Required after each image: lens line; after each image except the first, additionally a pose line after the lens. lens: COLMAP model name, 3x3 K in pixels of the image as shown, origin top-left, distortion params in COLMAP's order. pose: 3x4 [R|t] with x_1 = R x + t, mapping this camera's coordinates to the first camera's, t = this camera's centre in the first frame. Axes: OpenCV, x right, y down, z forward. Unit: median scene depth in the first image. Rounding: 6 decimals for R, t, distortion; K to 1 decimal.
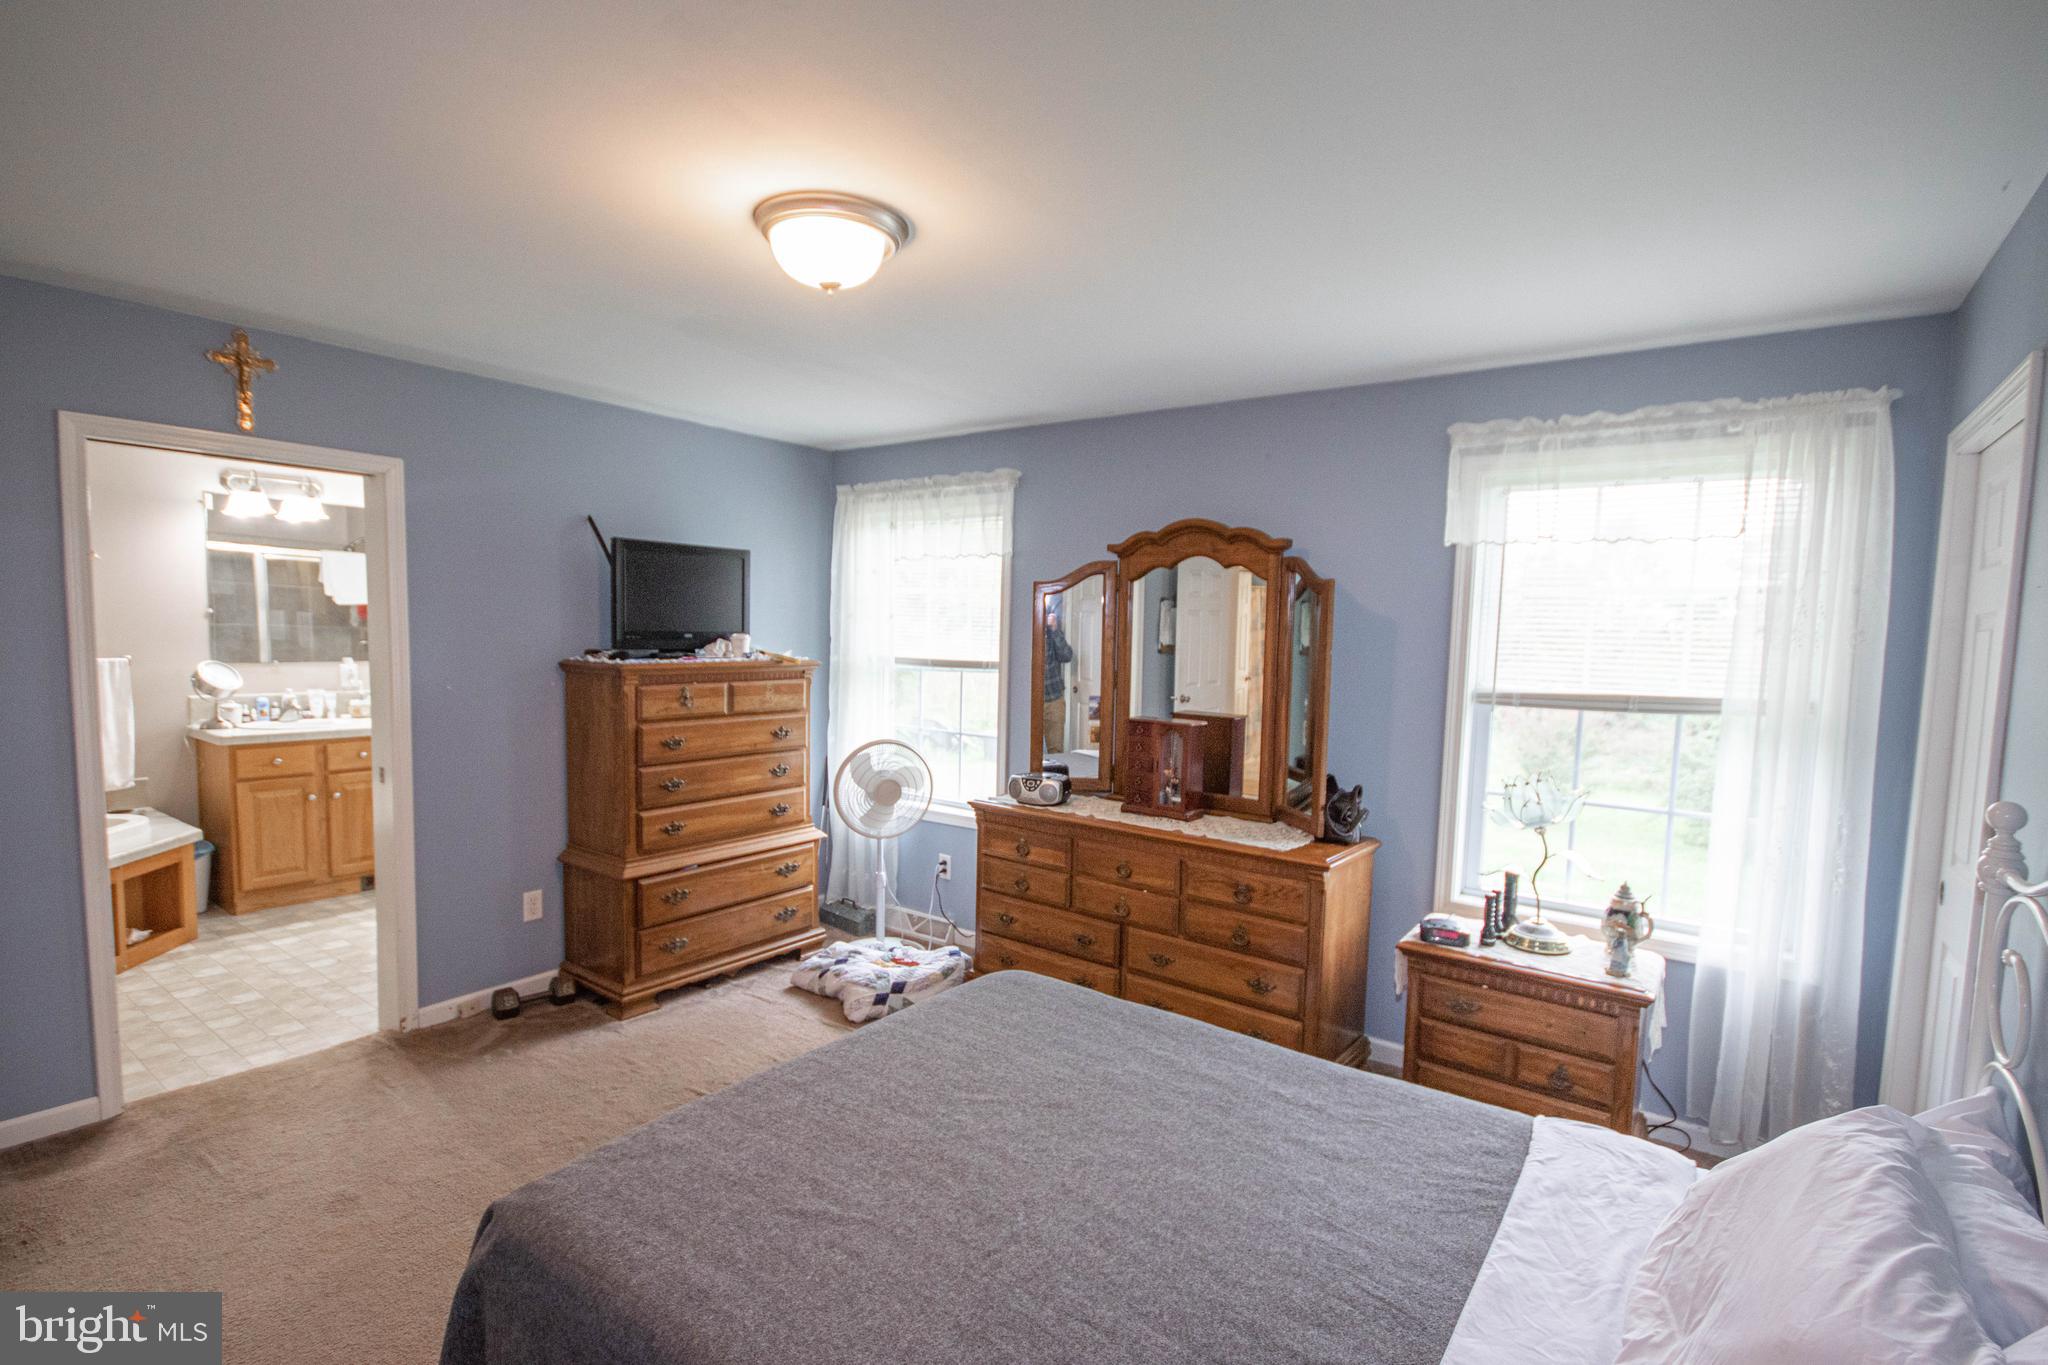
lens RADIAL K [[962.2, 0, 1029.9], [0, 962.2, 704.3], [0, 0, 1]] dist [-0.001620, 0.000143]
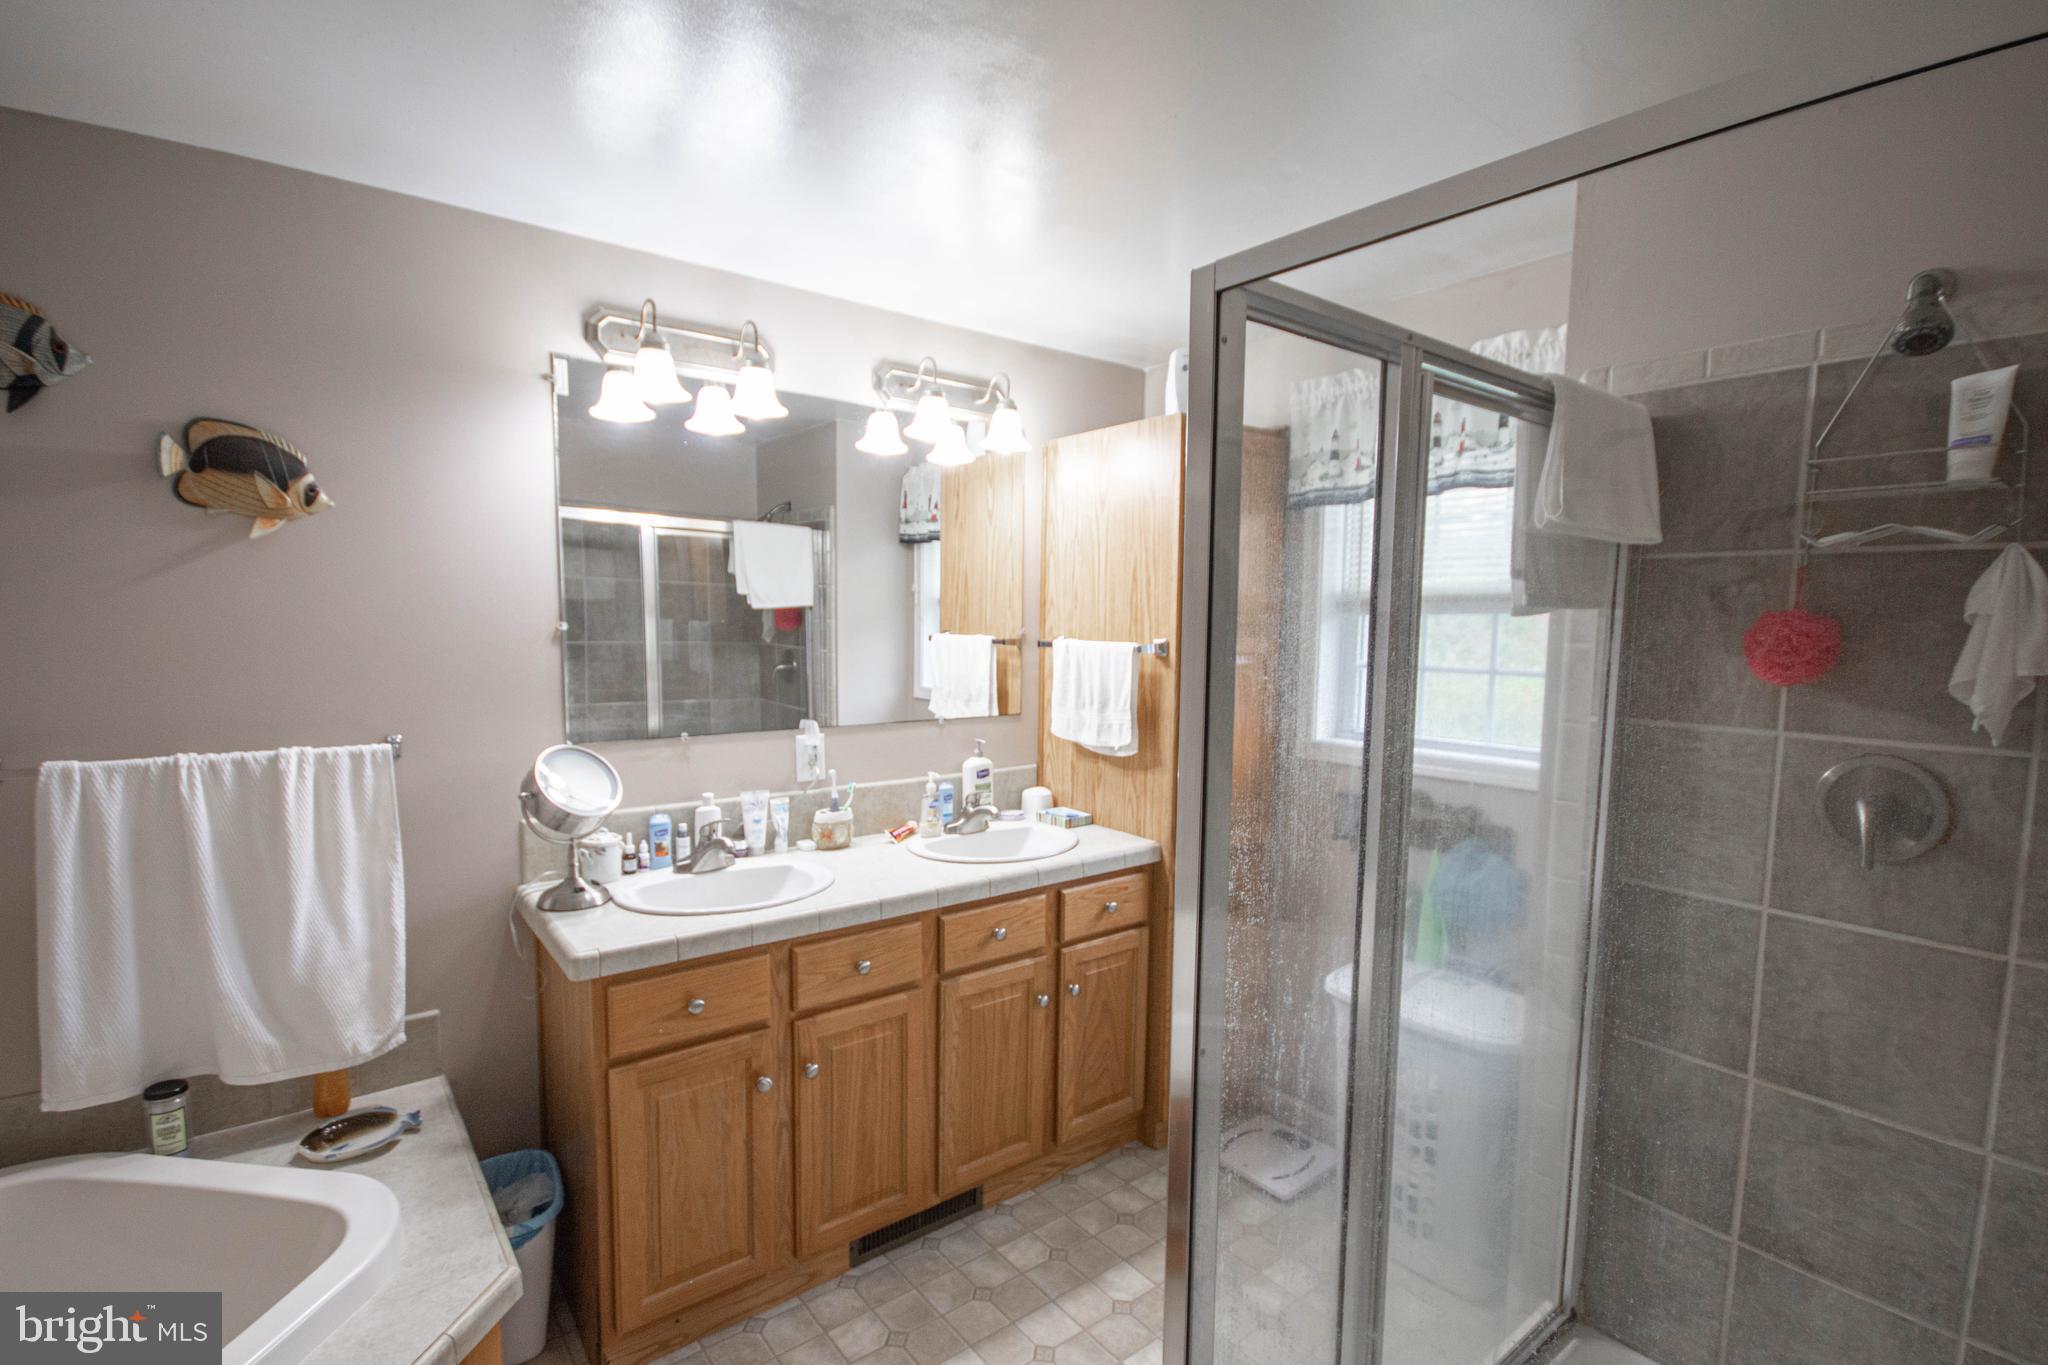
lens RADIAL K [[962.2, 0, 1029.9], [0, 962.2, 704.3], [0, 0, 1]] dist [-0.001620, 0.000143]
pose [[0.960312, 0.011057, -0.278709, -0.401859], [-0.009992, 0.999936, 0.005241, -0.051248], [0.278749, -0.002248, 0.960361, 0.487651]]
